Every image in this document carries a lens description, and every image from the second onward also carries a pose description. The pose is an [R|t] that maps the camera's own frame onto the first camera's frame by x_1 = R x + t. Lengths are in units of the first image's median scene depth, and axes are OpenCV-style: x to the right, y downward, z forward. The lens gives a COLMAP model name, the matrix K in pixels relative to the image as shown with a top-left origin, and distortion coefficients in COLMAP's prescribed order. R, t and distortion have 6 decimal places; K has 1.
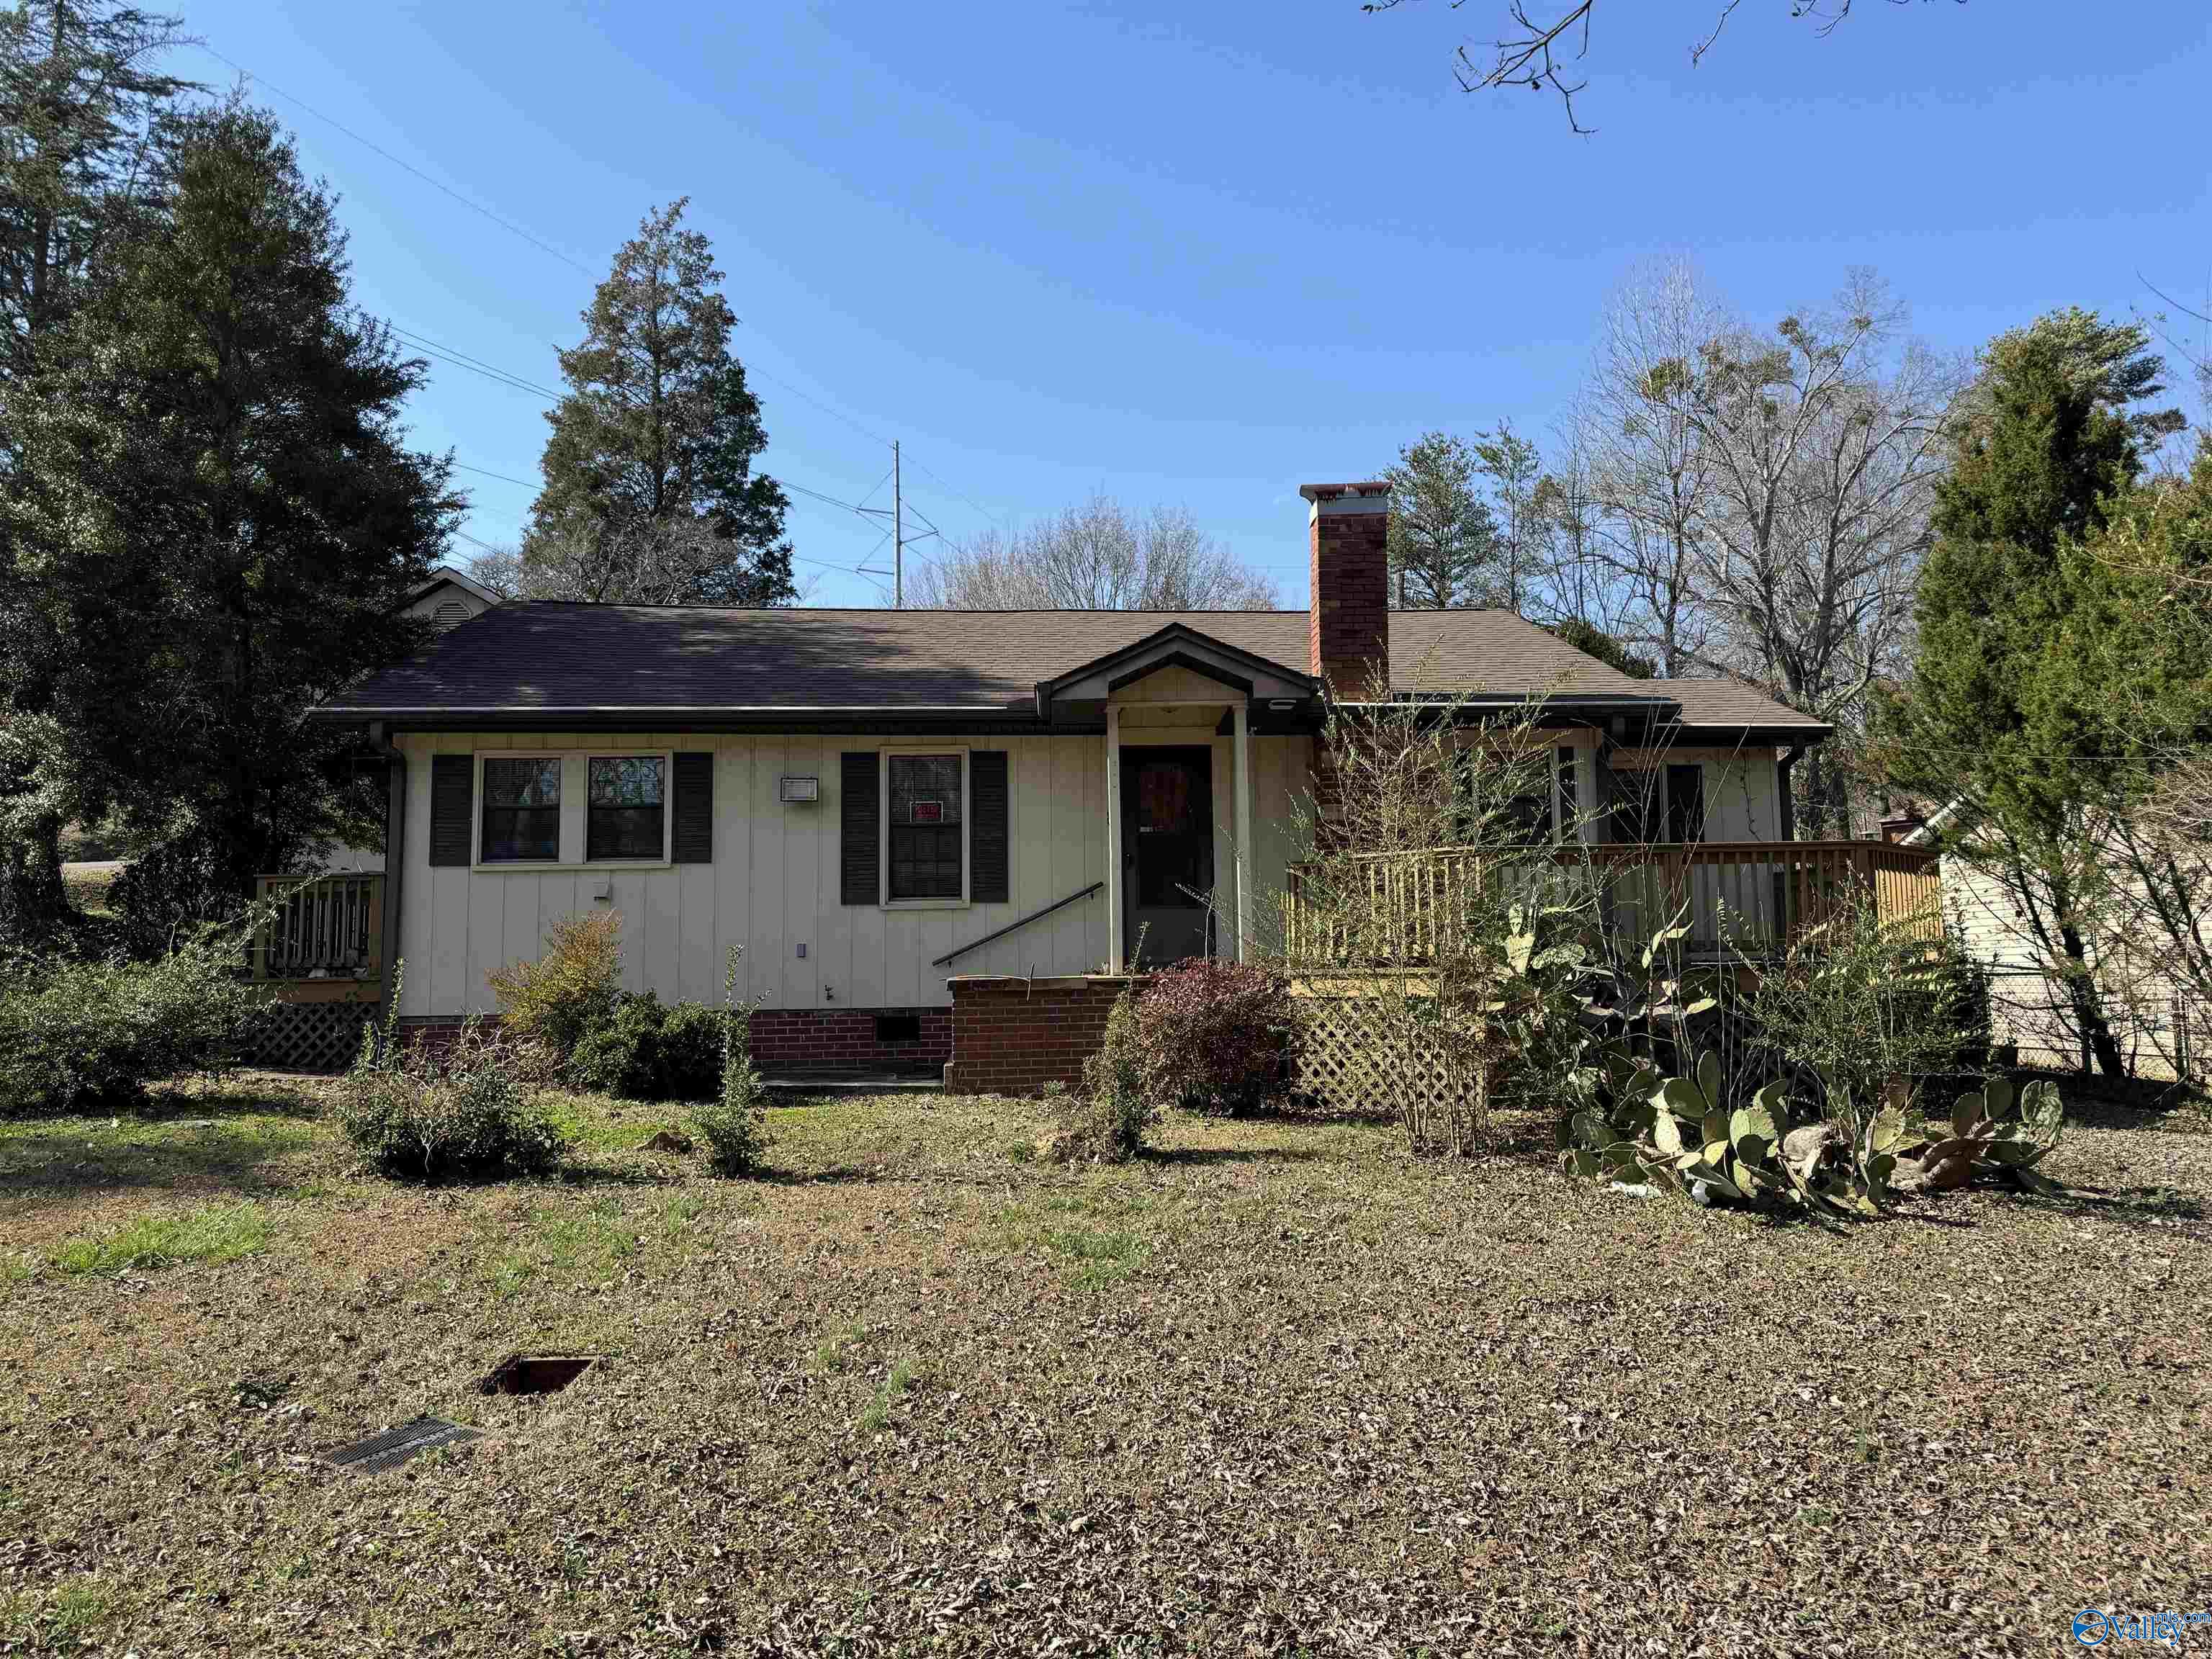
lens RADIAL K [[1406.1, 0, 1106.0], [0, 1406.1, 829.5], [0, 0, 1]] dist [0.136477, -0.000406]
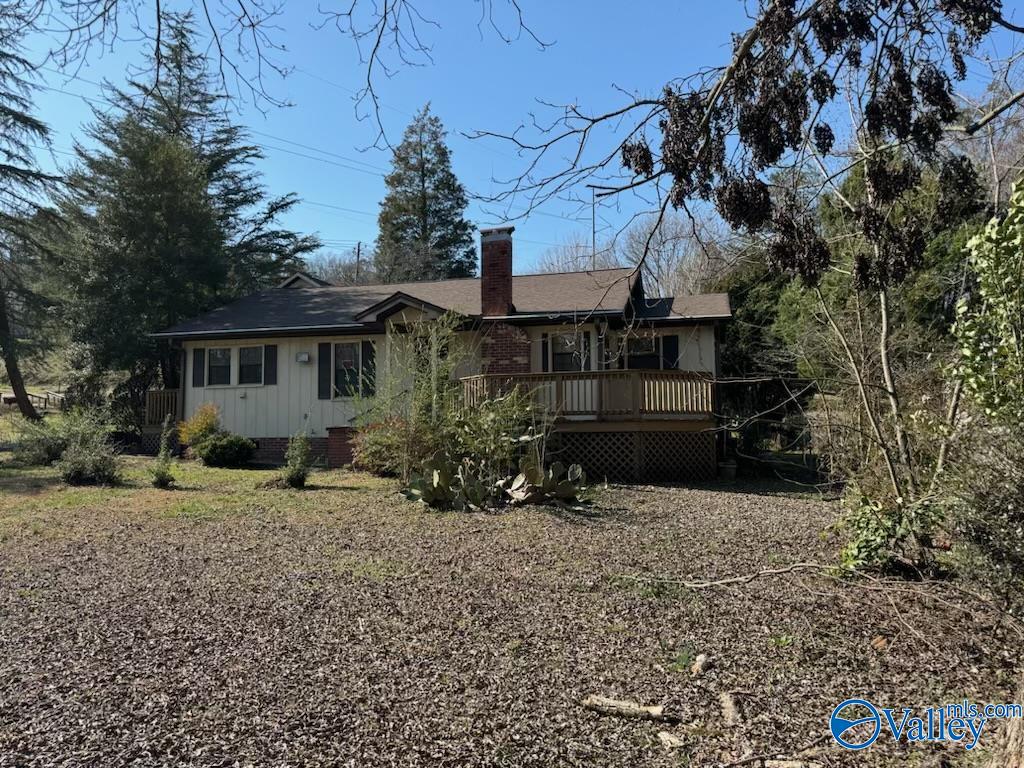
lens RADIAL K [[650.9, 0, 512.0], [0, 650.9, 384.0], [0, 0, 1]] dist [0.136477, -0.000406]
pose [[0.954472, -0.015215, -0.297914, 0.542617], [0.024812, 0.999287, 0.028459, -0.003049], [0.297268, -0.034555, 0.954169, -0.095680]]
